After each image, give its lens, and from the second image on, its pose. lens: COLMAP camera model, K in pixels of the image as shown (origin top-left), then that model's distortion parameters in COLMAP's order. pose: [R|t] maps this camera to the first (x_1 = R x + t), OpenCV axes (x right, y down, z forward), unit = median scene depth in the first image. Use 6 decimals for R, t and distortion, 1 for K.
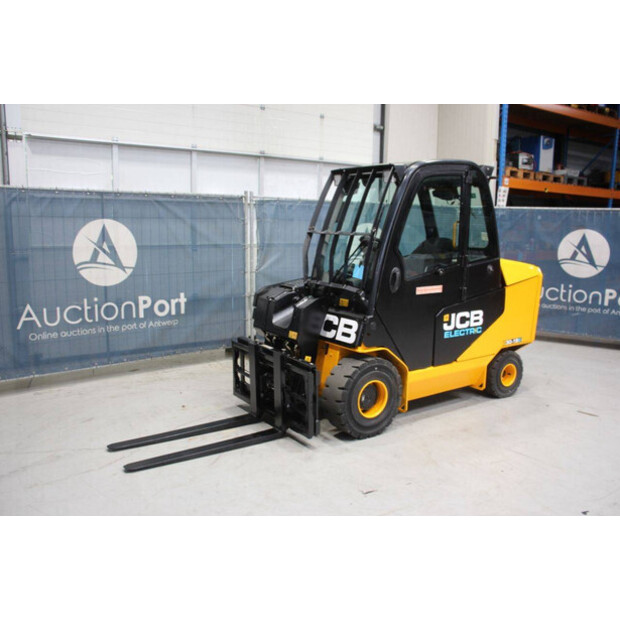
lens RADIAL K [[557.1, 0, 310.0], [0, 557.1, 310.0], [0, 0, 1]] dist [-0.110173, 0.012496]
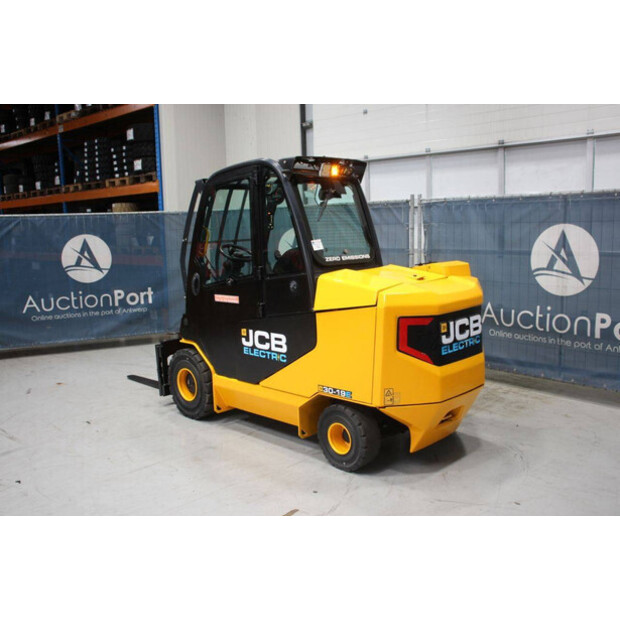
lens RADIAL K [[615.6, 0, 310.0], [0, 615.6, 310.0], [0, 0, 1]] dist [-0.125207, 0.193348]
pose [[0.180543, 0.115471, -0.976766, 1.247466], [-0.123089, 0.987930, 0.094039, -0.130883], [0.975835, 0.103251, 0.192577, 0.885253]]
